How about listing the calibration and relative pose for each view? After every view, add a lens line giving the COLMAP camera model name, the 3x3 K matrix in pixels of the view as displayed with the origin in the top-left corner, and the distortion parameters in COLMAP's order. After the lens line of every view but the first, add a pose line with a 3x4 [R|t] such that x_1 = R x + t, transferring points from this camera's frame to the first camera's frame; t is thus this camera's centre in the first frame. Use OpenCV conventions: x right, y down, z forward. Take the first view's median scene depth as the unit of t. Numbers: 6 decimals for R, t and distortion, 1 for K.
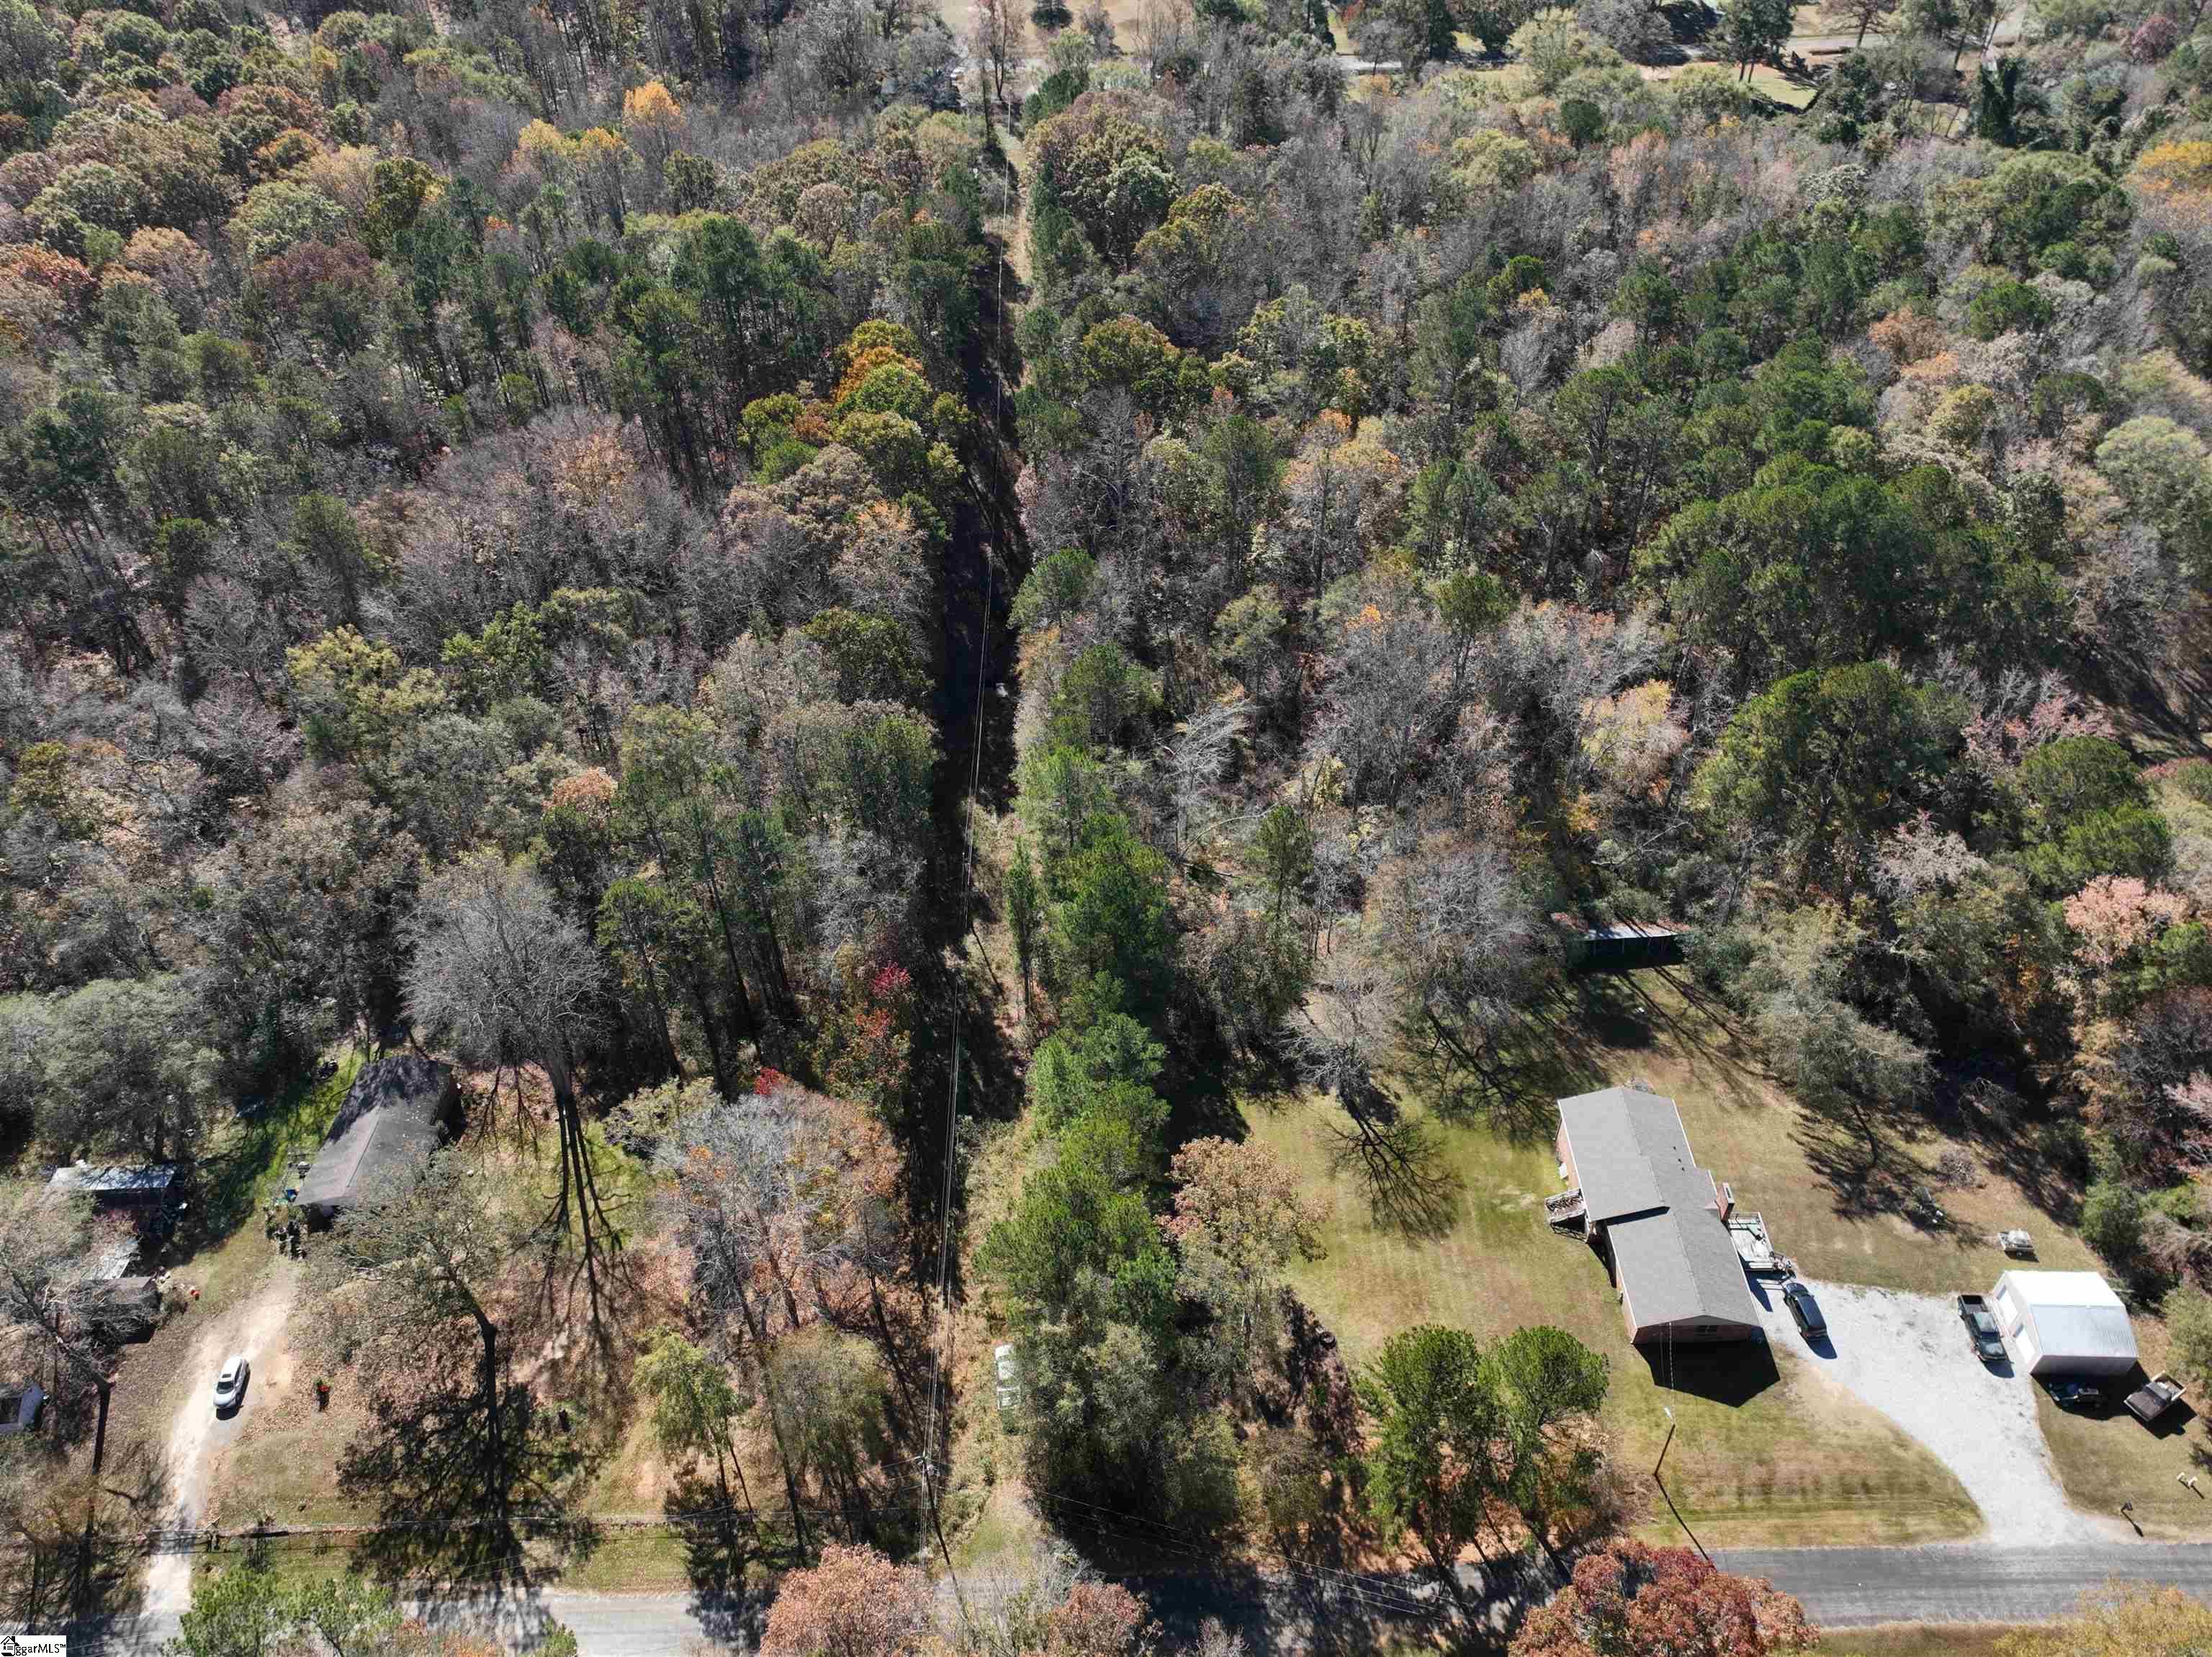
lens RADIAL K [[1566.6, 0, 1111.5], [0, 1566.6, 836.4], [0, 0, 1]] dist [-0.008077, 0.018887]
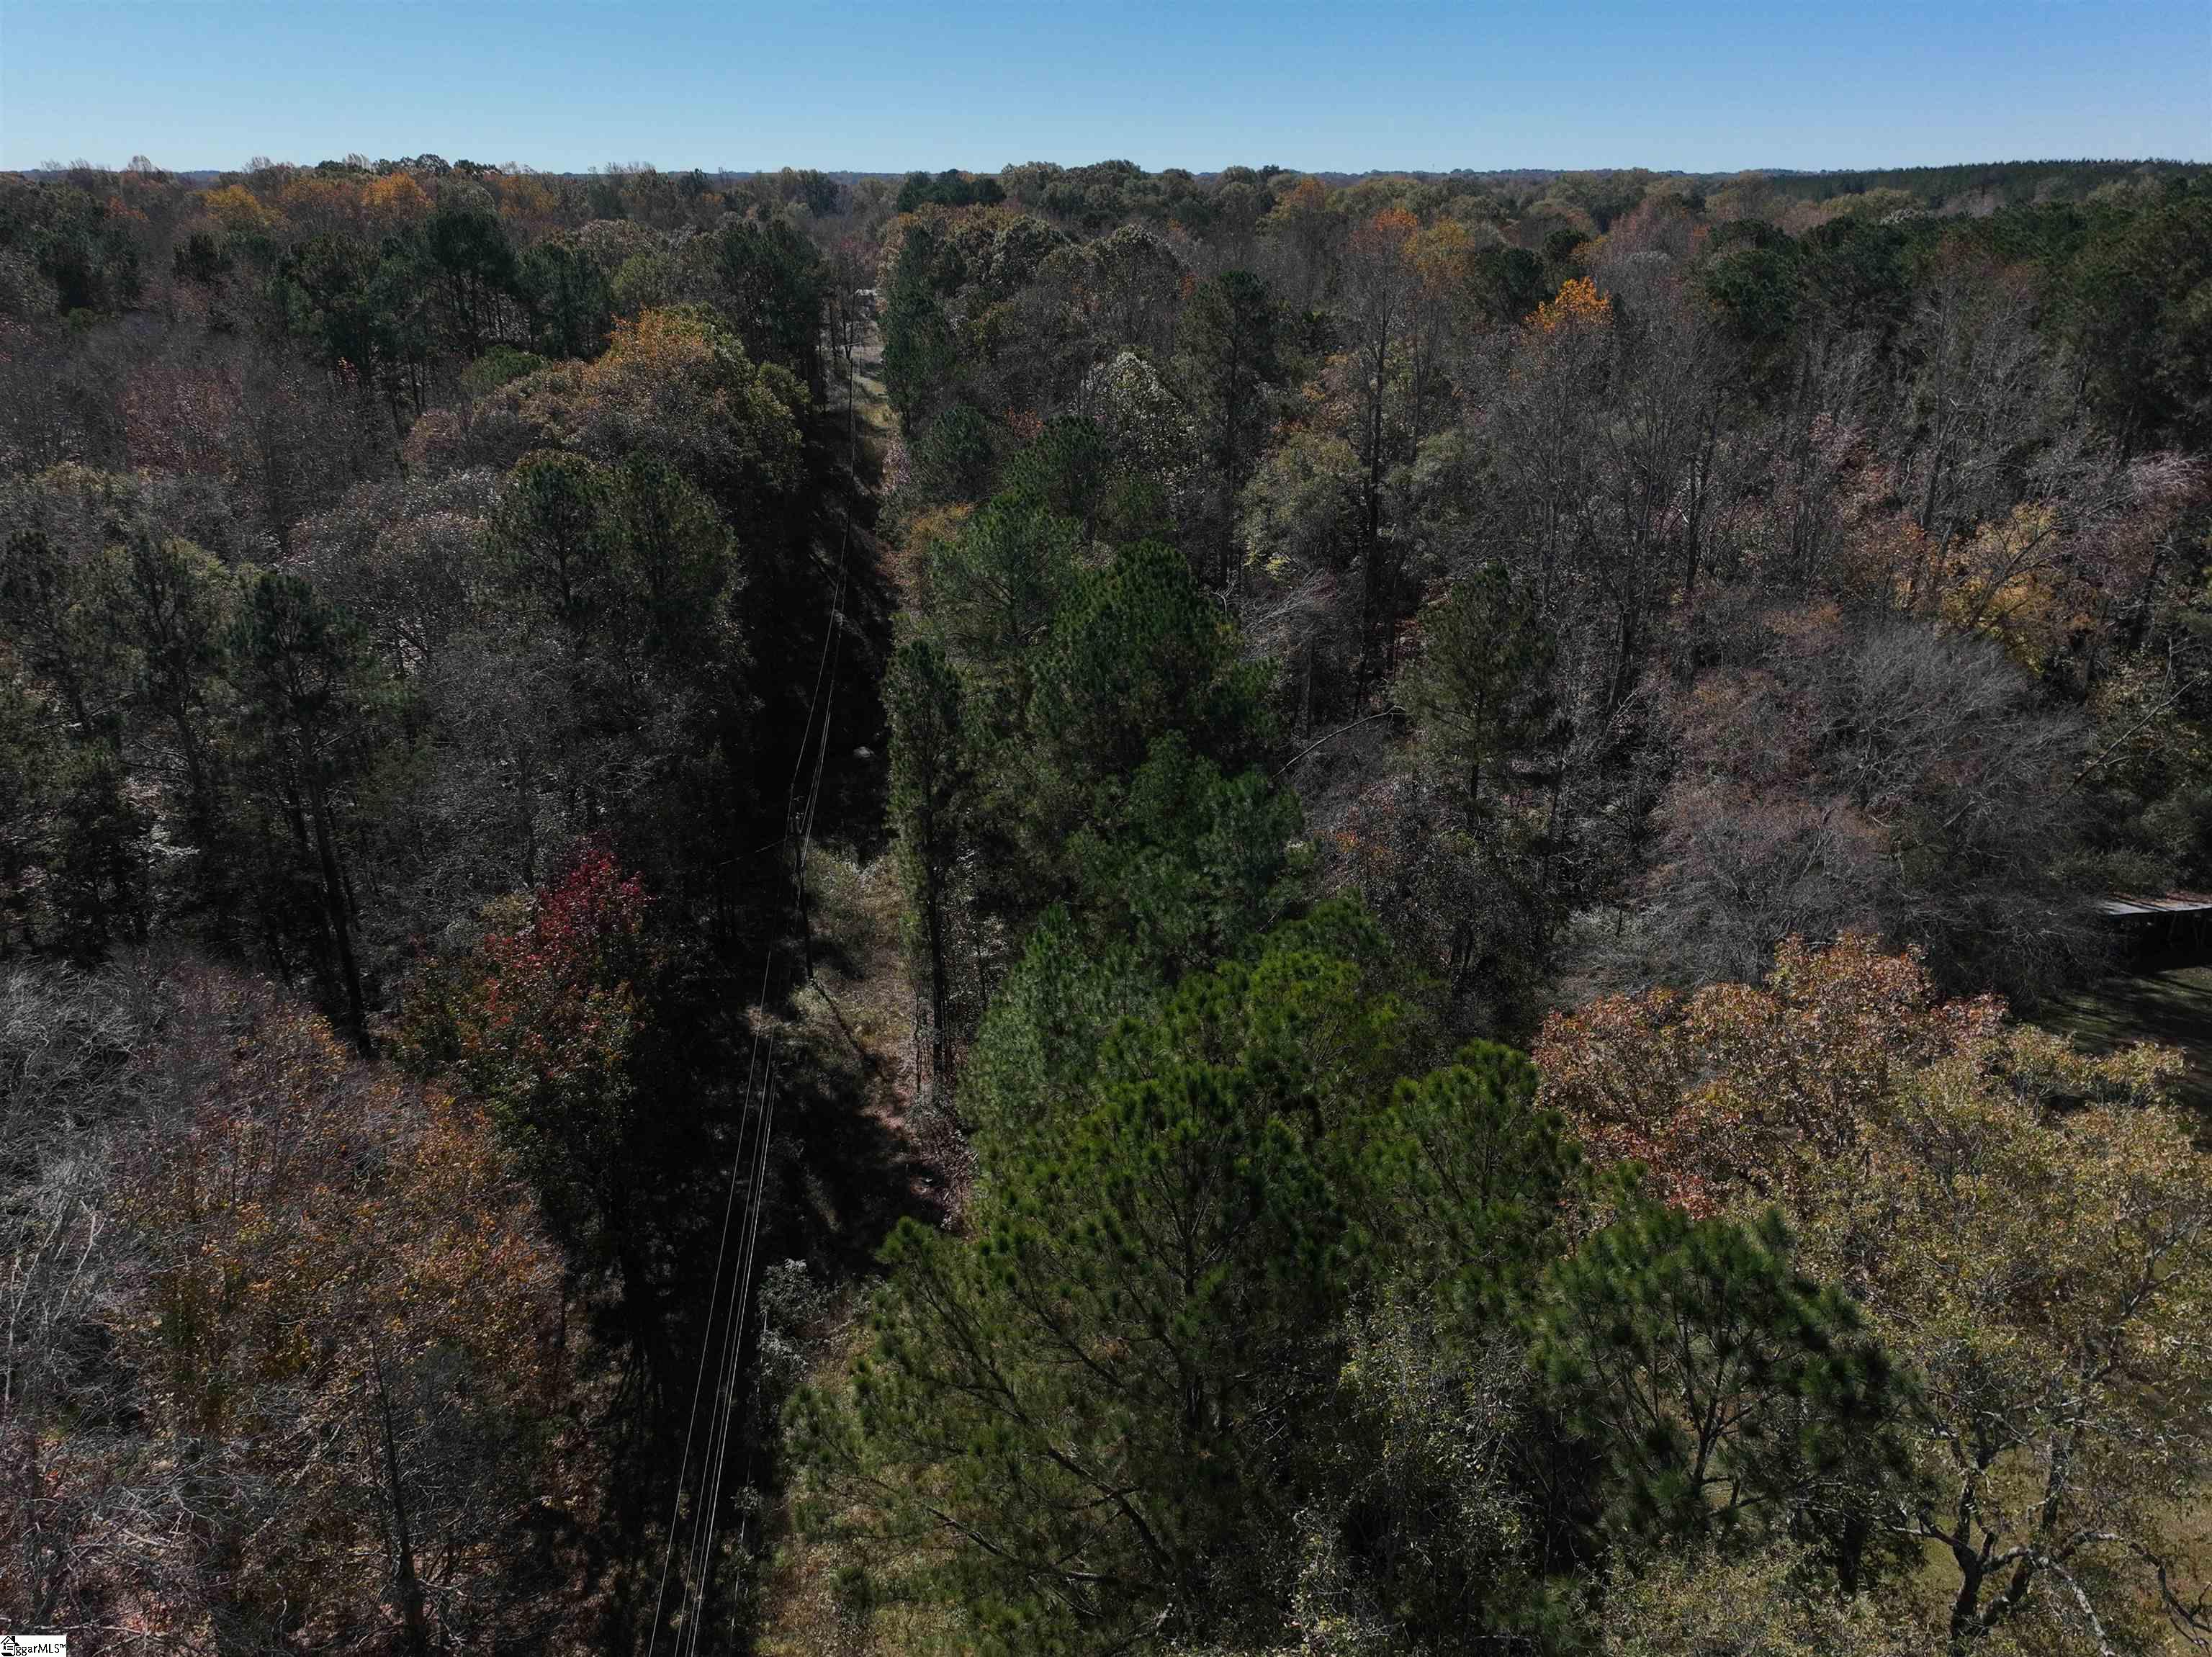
lens RADIAL K [[1566.6, 0, 1102.9], [0, 1566.6, 826.8], [0, 0, 1]] dist [-0.008077, 0.018887]
pose [[0.994560, -0.028664, 0.100145, -0.052020], [0.065744, 0.918452, -0.390030, 0.229296], [-0.080799, 0.394492, 0.915340, 0.599240]]
